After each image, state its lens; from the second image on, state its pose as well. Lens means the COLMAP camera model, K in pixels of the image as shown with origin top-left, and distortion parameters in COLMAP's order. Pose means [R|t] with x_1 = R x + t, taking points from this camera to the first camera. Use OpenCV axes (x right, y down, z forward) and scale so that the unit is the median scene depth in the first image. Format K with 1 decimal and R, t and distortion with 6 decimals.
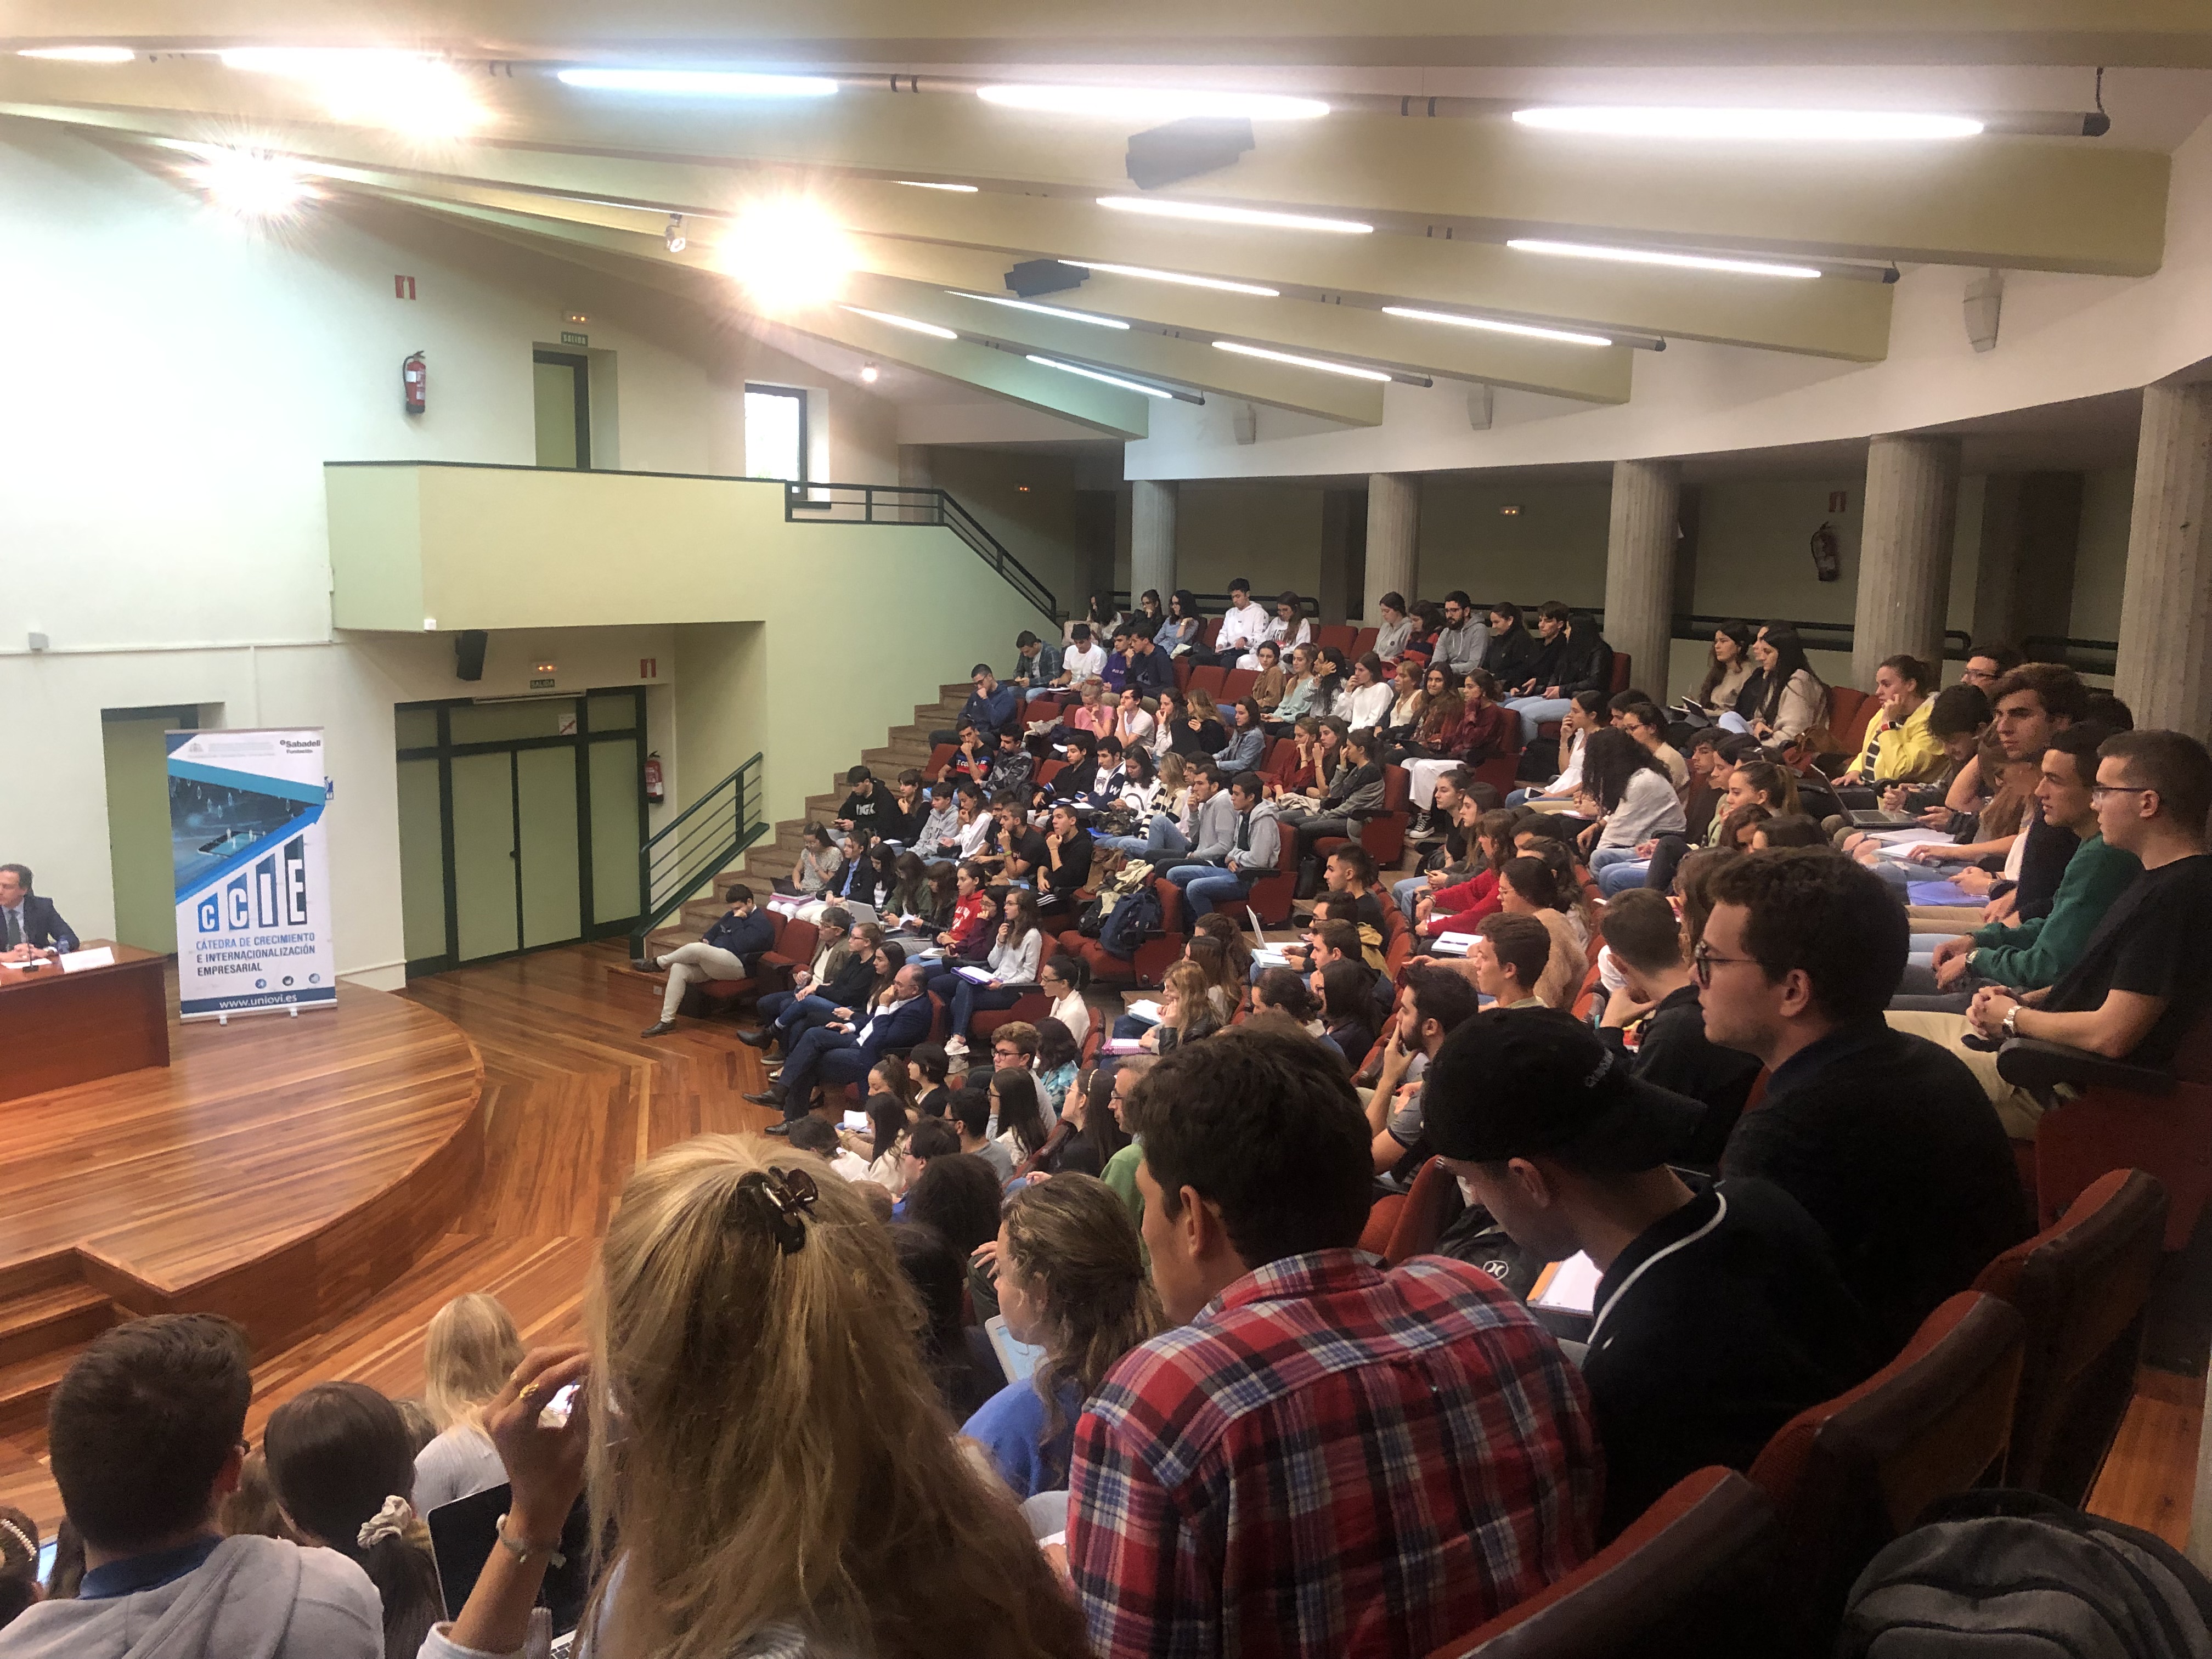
lens RADIAL K [[1788.1, 0, 1104.9], [0, 1788.1, 808.5], [0, 0, 1]] dist [0.034555, -0.033677]
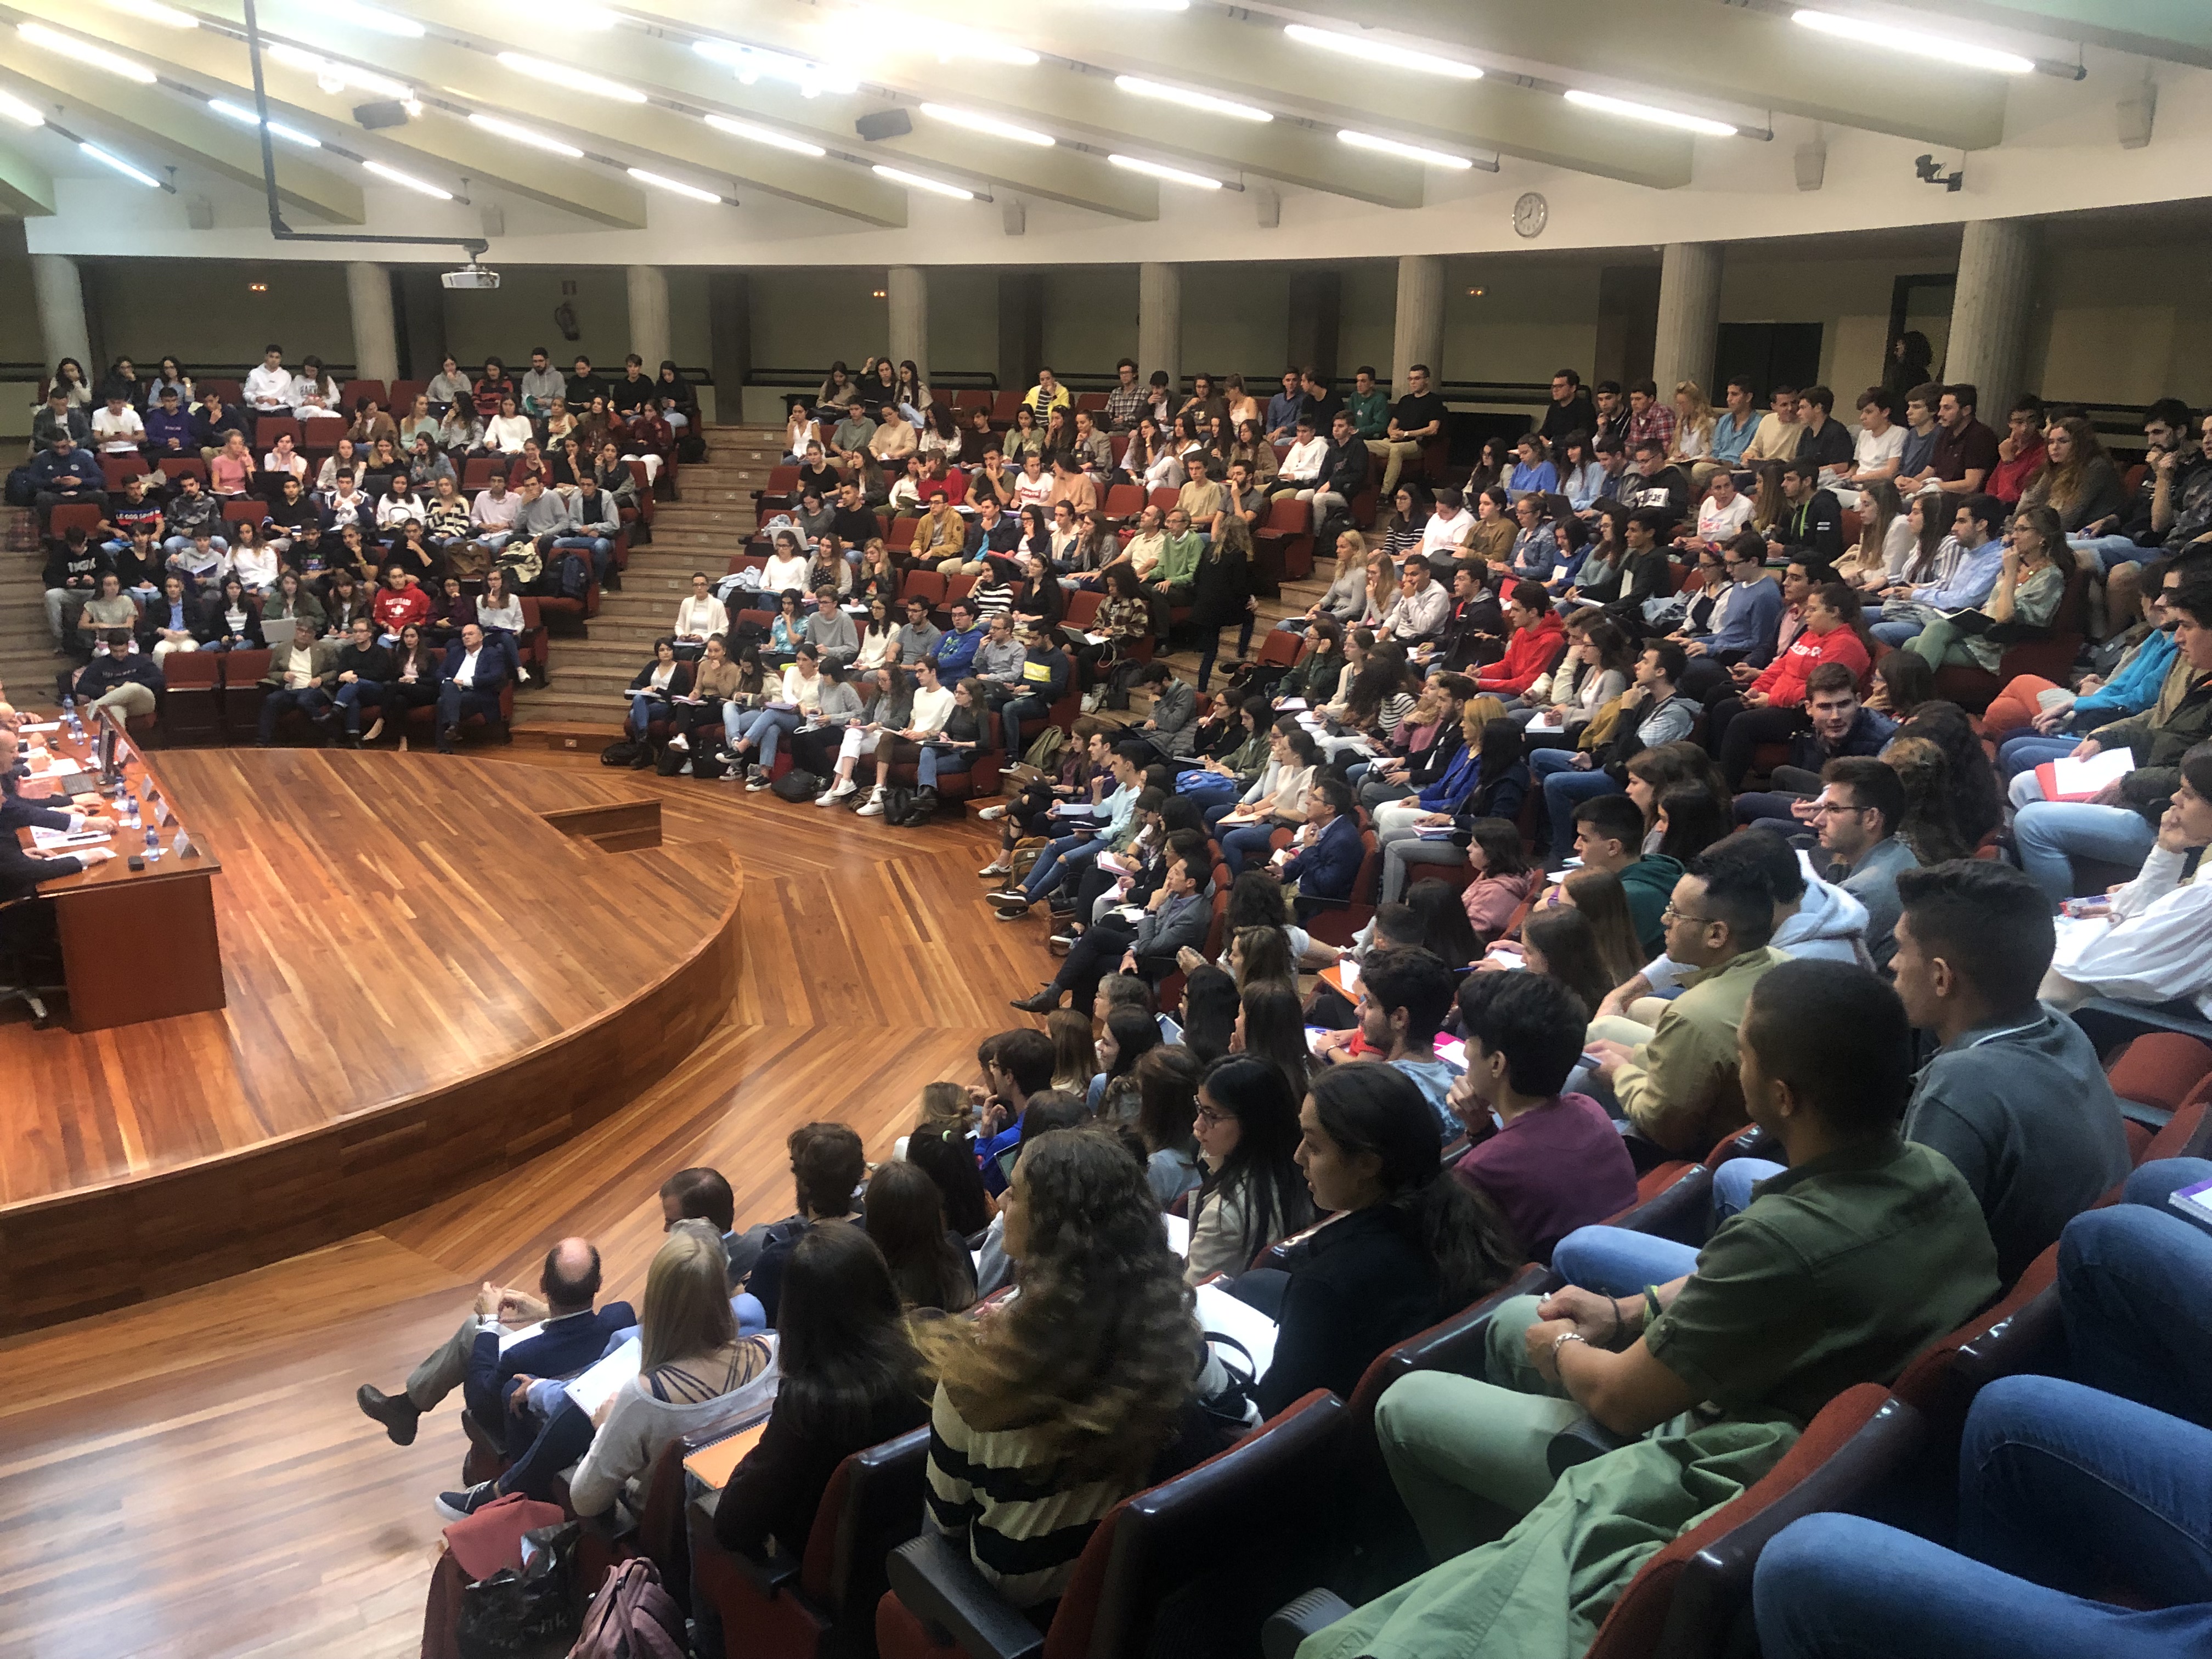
lens RADIAL K [[1788.1, 0, 1089.2], [0, 1788.1, 830.3], [0, 0, 1]] dist [0.034555, -0.033677]
pose [[0.377740, -0.259193, 0.888893, -1.158612], [0.133636, 0.965230, 0.224662, -0.011200], [-0.916217, 0.033924, 0.399243, -0.002512]]
